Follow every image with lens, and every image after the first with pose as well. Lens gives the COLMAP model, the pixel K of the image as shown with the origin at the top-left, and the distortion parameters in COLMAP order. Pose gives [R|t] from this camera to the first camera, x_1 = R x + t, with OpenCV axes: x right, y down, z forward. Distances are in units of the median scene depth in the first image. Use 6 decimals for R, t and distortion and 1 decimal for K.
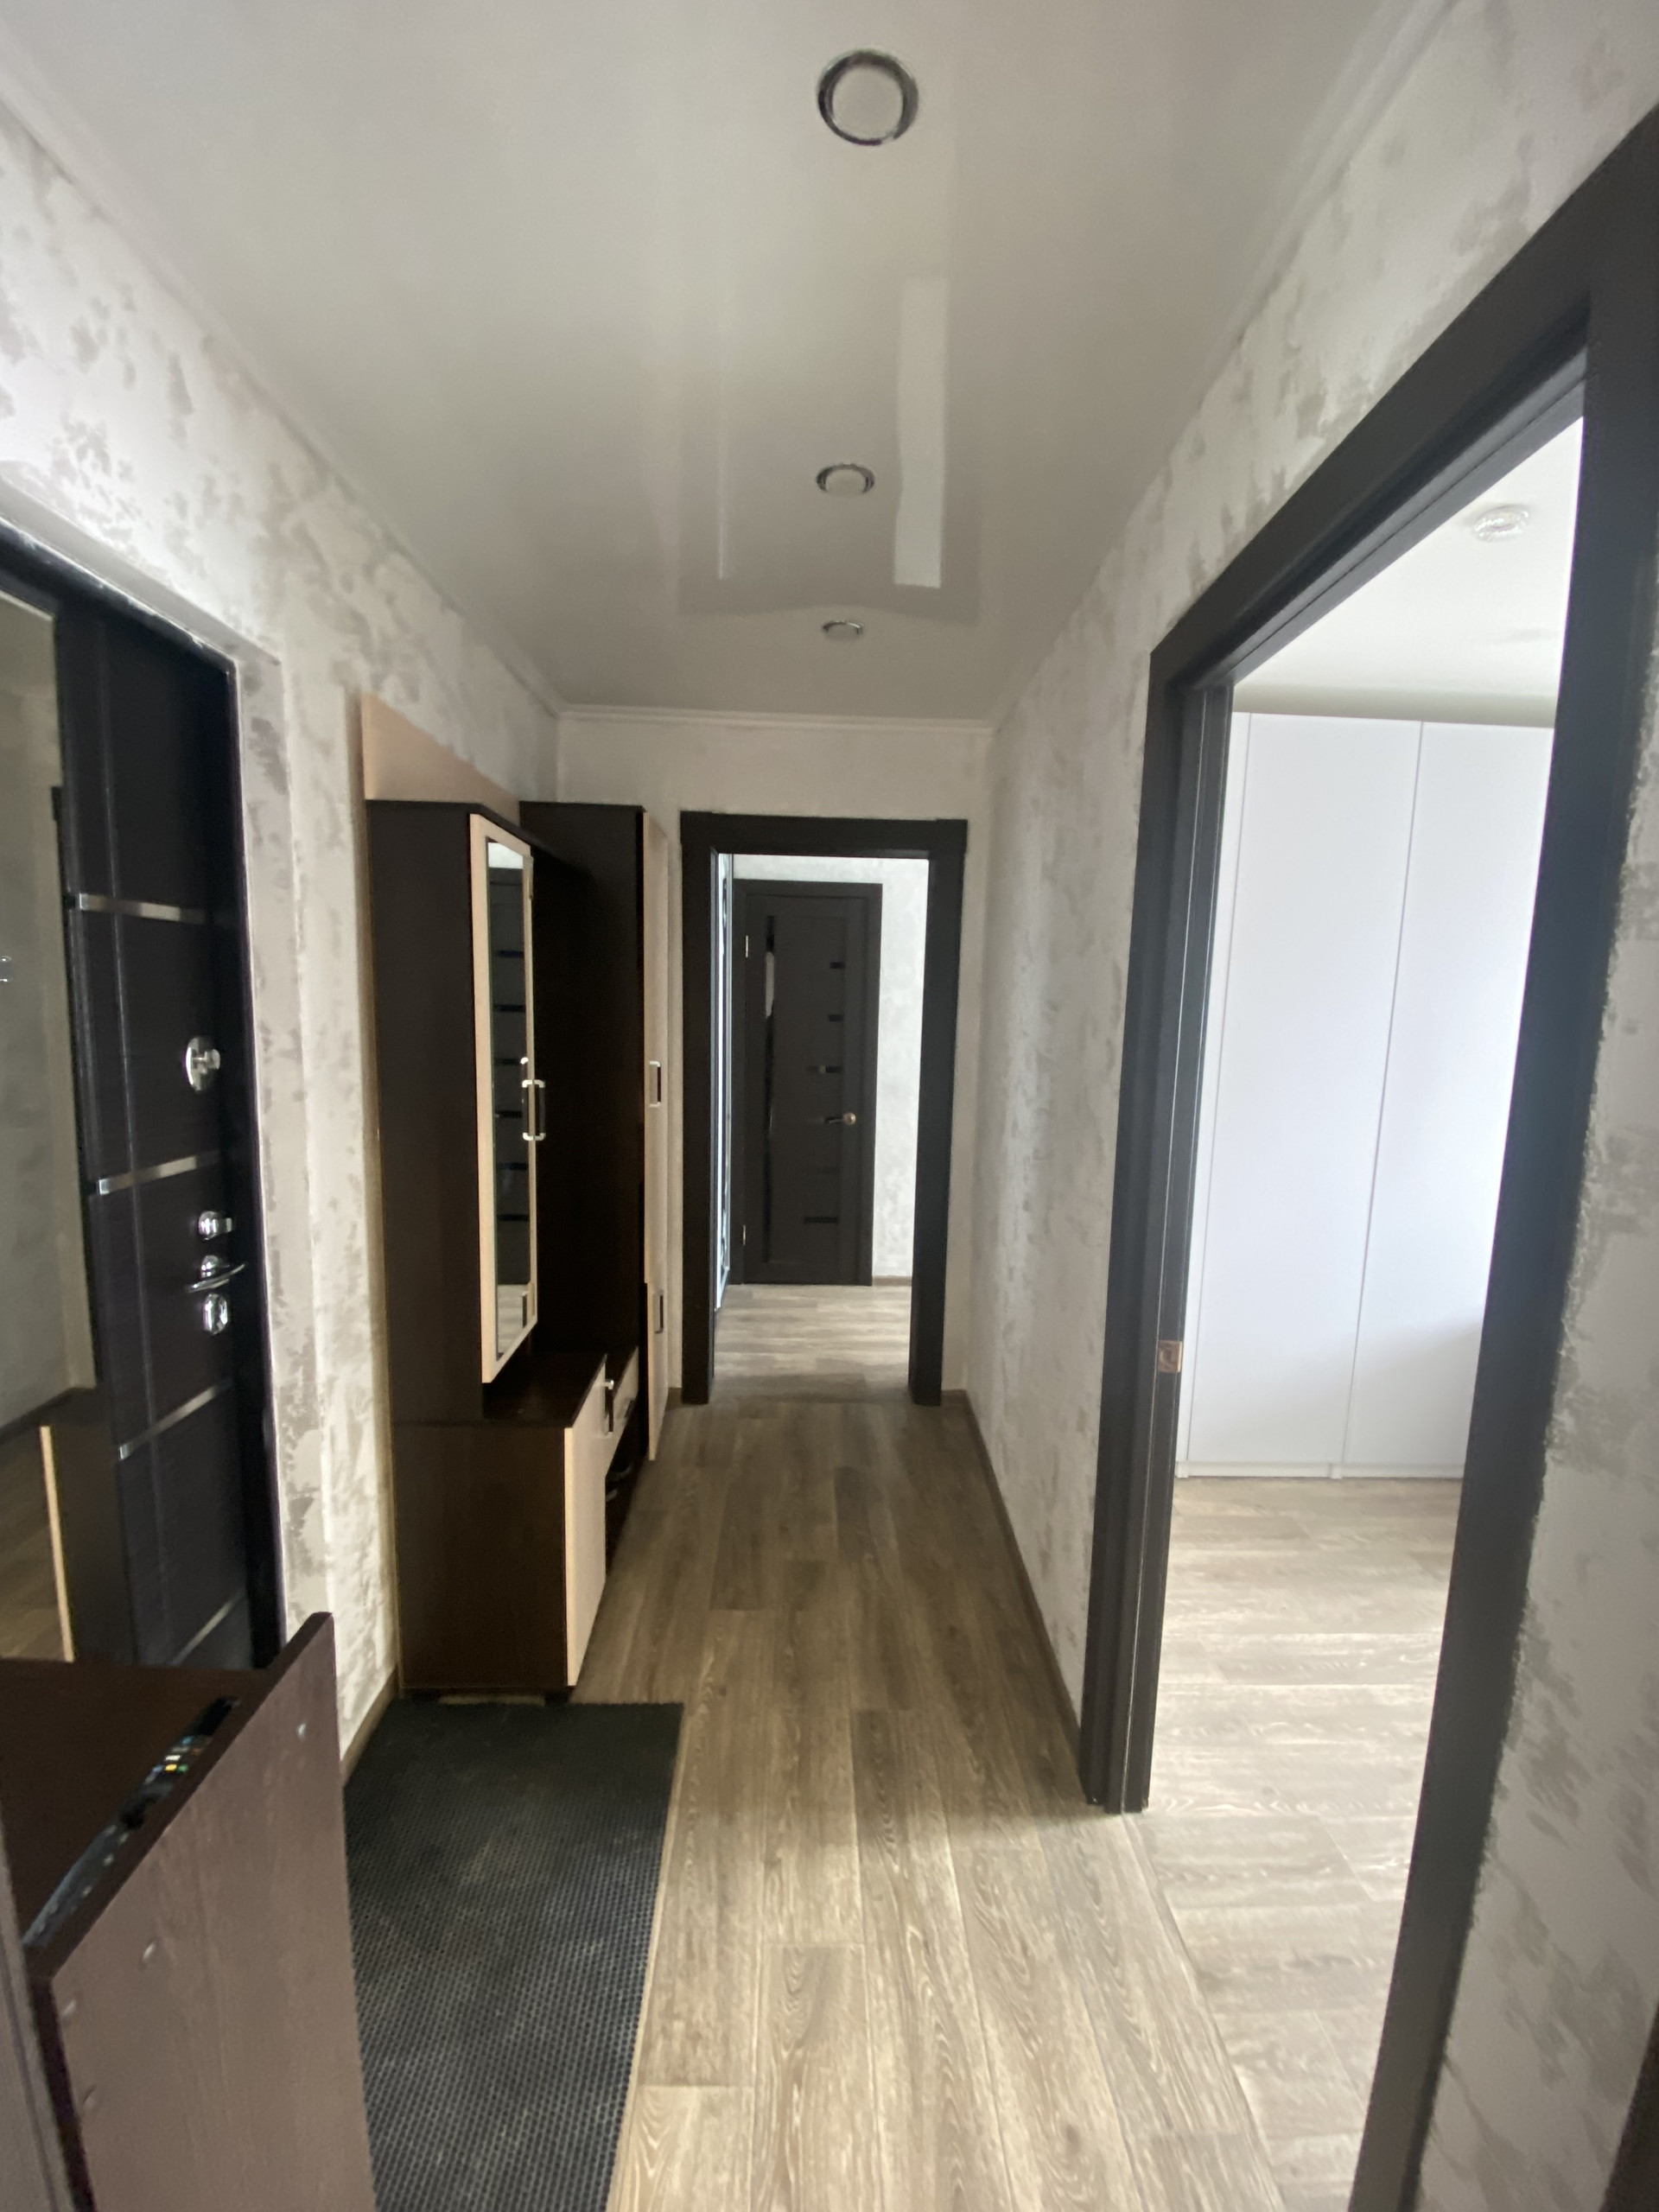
lens RADIAL K [[894.7, 0, 827.8], [0, 894.7, 1109.3], [0, 0, 1]] dist [0.020461, -0.020275]
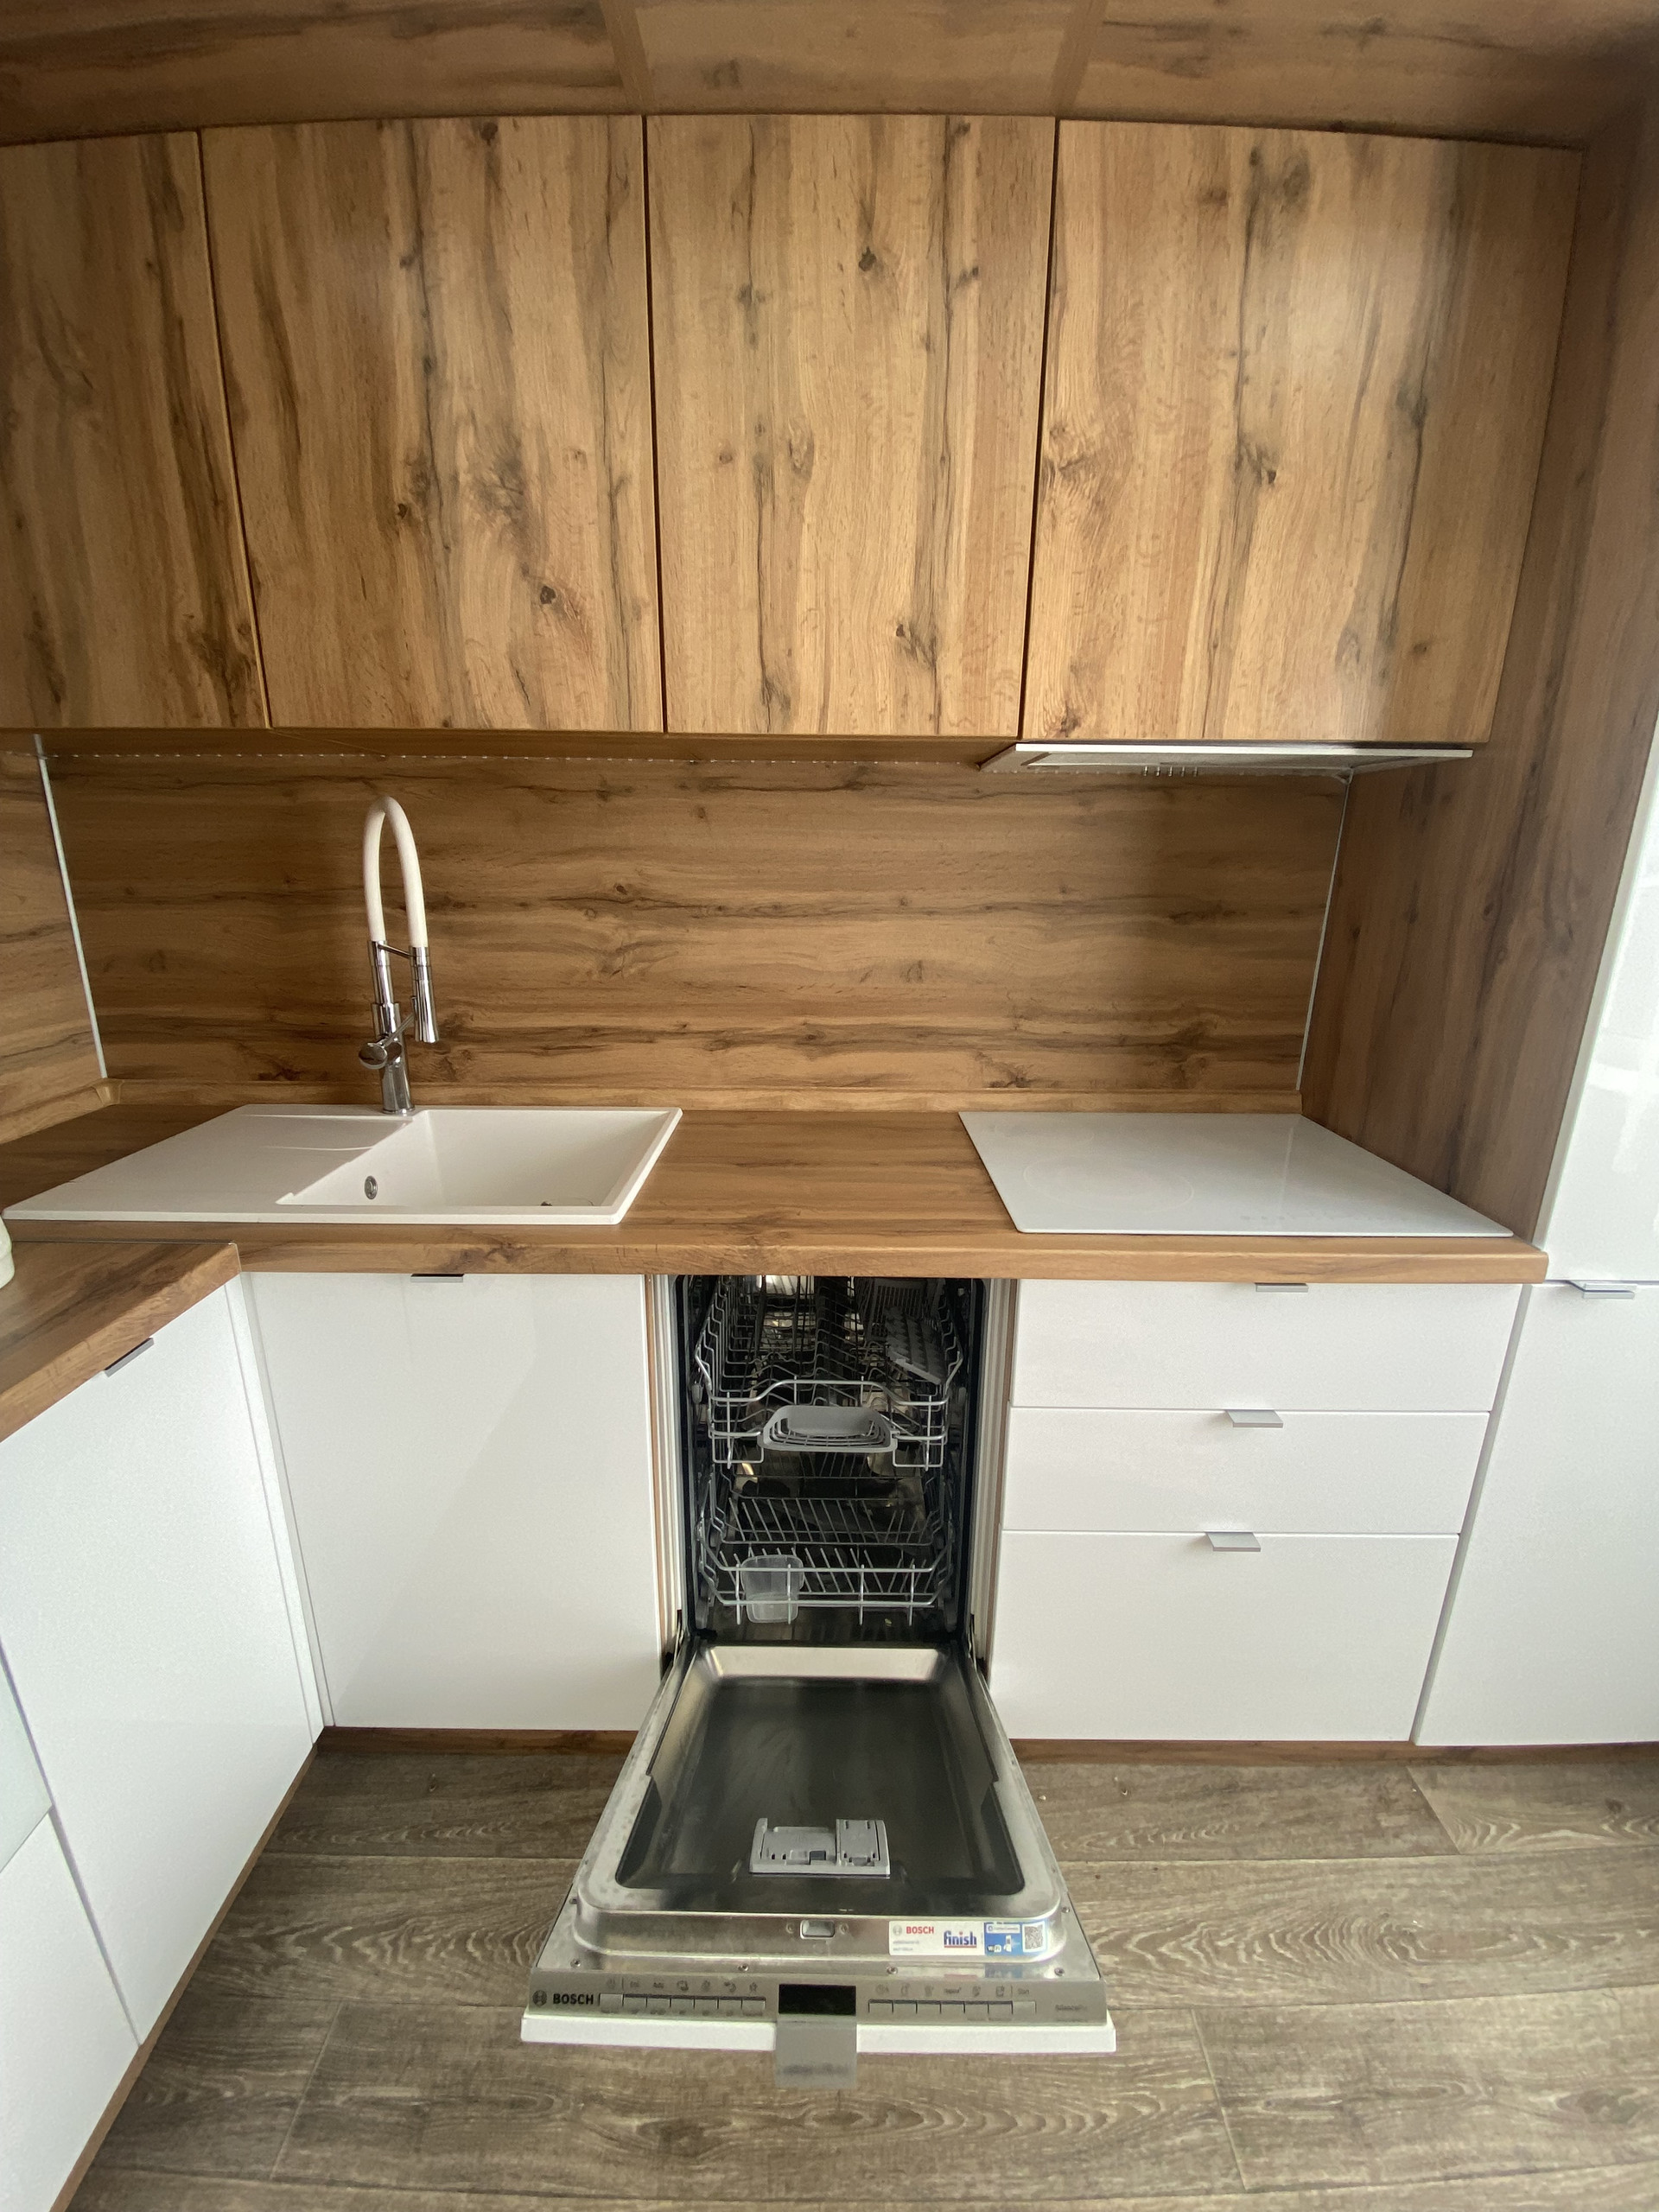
lens RADIAL K [[894.7, 0, 827.8], [0, 894.7, 1109.3], [0, 0, 1]] dist [0.020461, -0.020275]
pose [[0.029319, -0.295112, 0.955013, -0.090641], [0.118509, 0.949711, 0.289835, 0.025196], [-0.992520, 0.104680, 0.062818, 0.986996]]
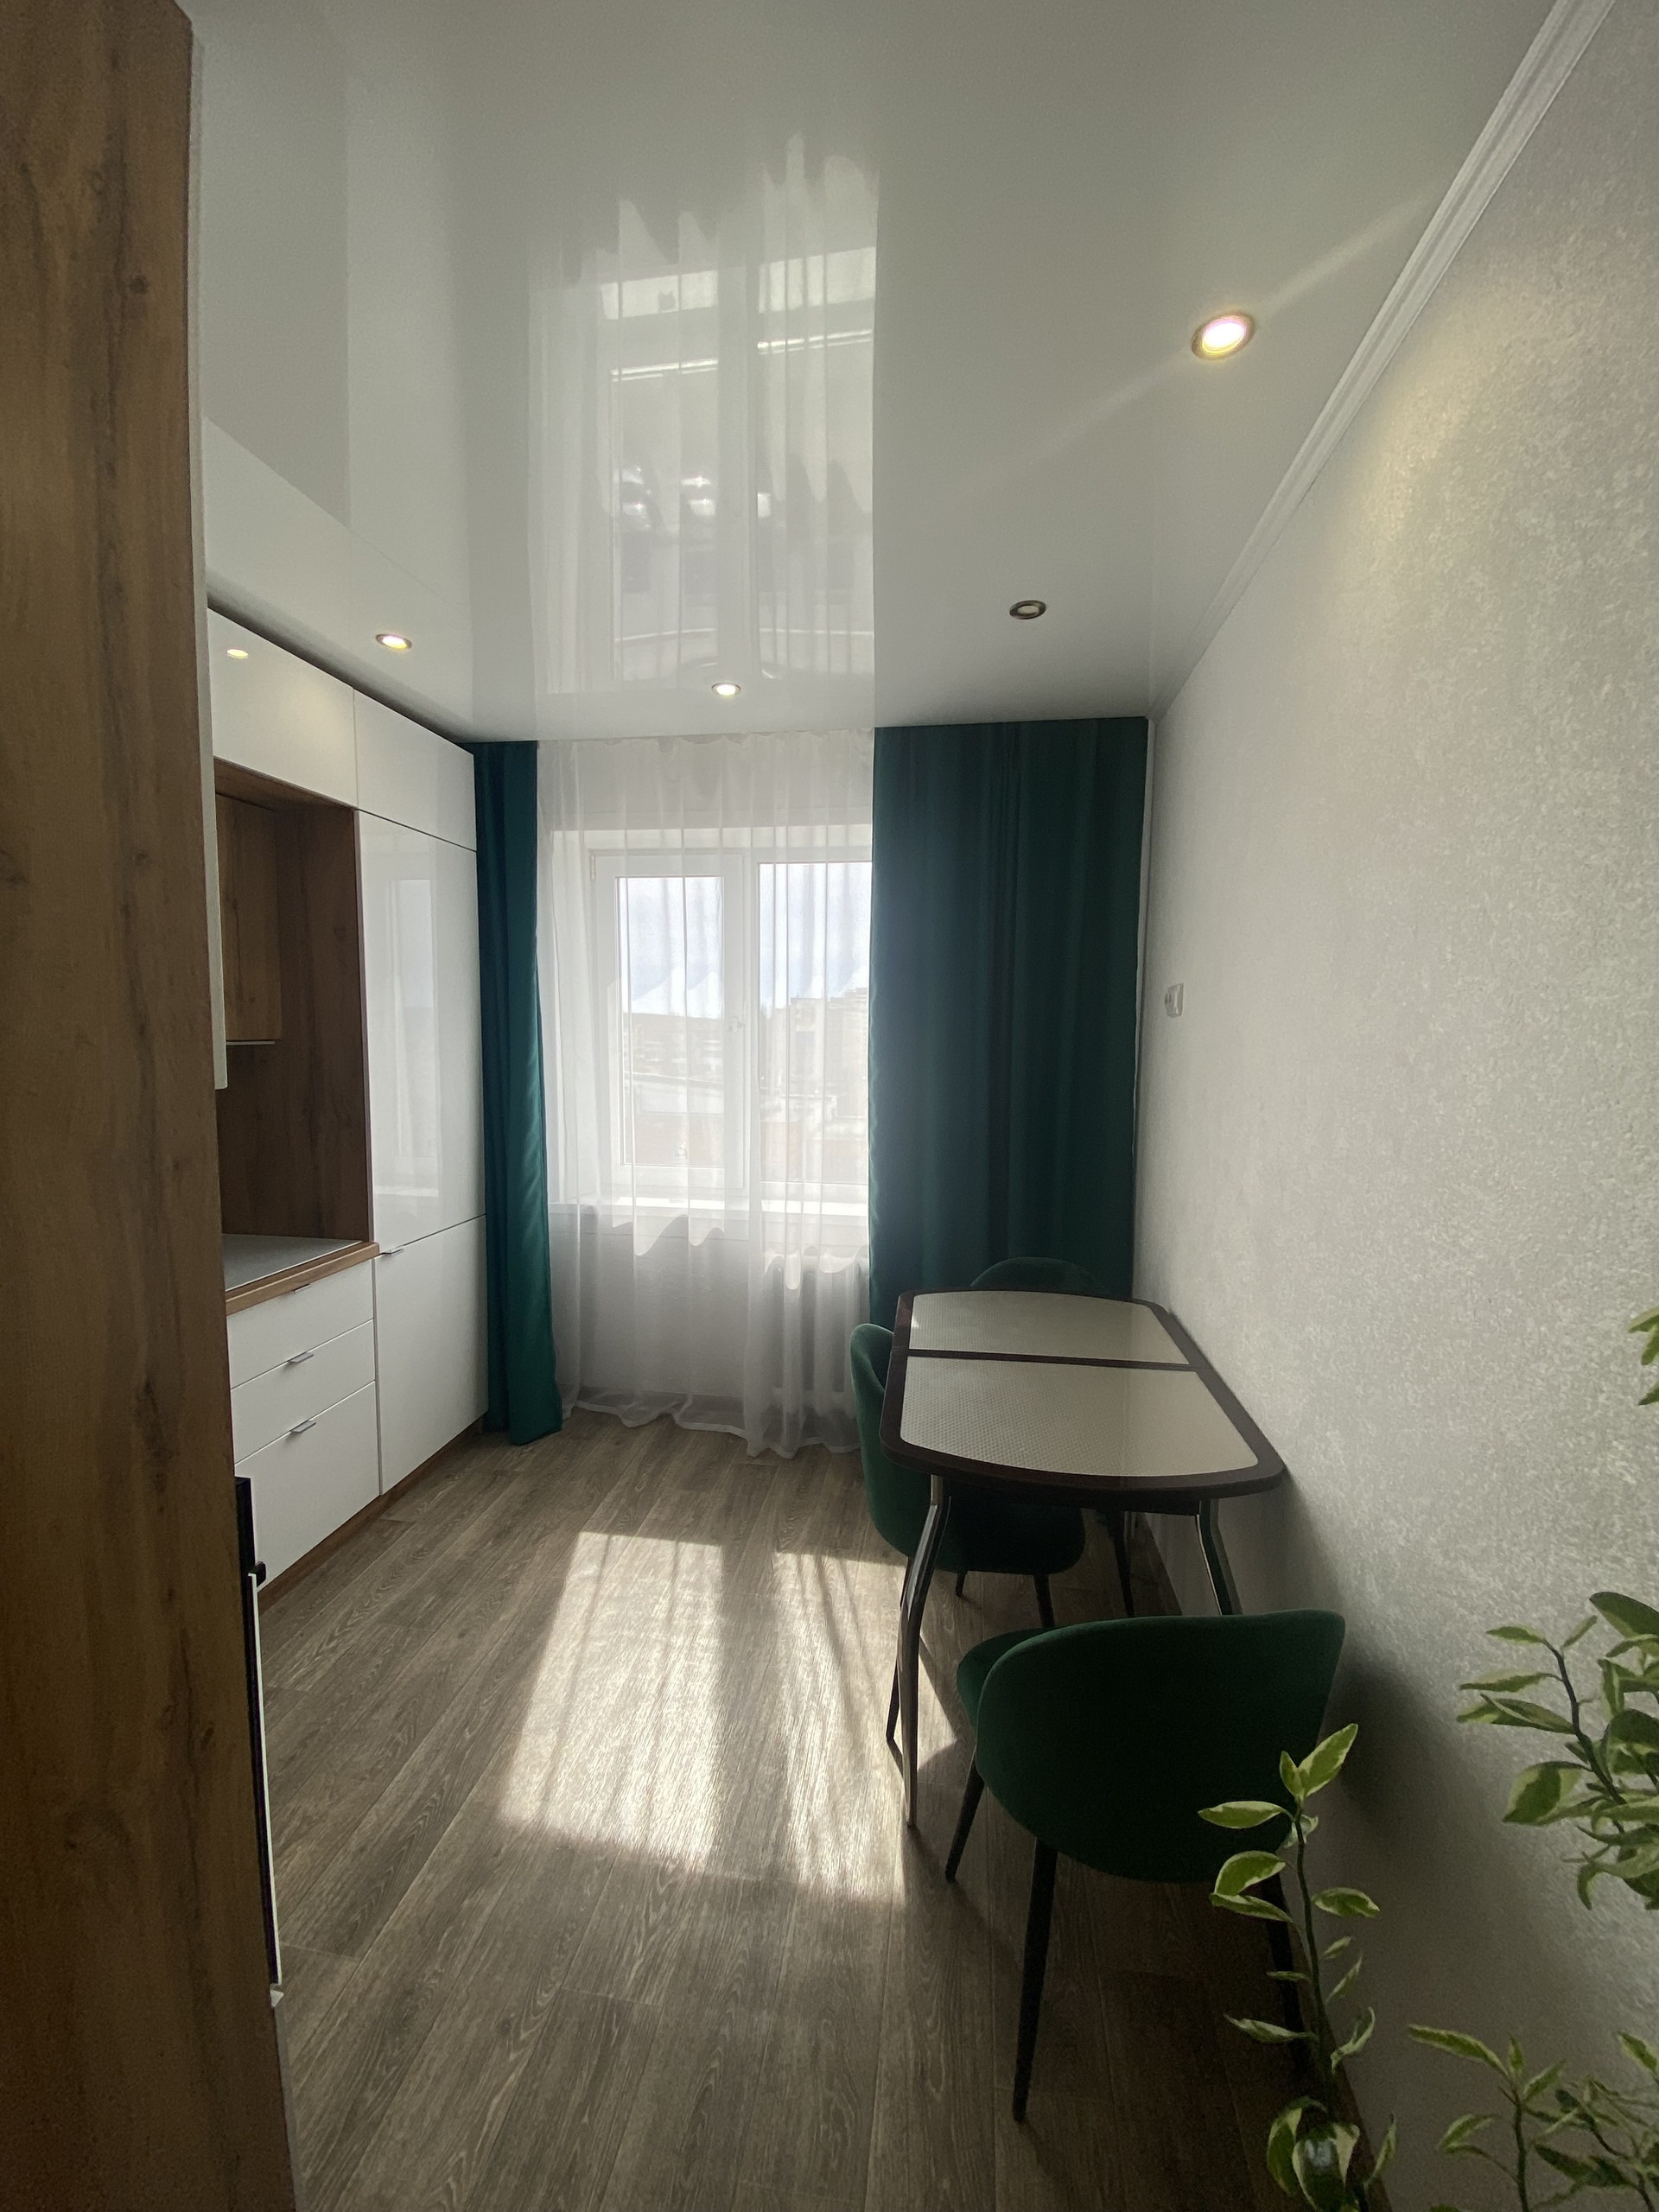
lens RADIAL K [[894.7, 0, 827.8], [0, 894.7, 1109.3], [0, 0, 1]] dist [0.020461, -0.020275]
pose [[-0.983735, -0.051155, 0.172185, -0.591114], [-0.011889, 0.975030, 0.221754, -0.252291], [-0.179229, 0.216100, -0.959780, 1.958810]]
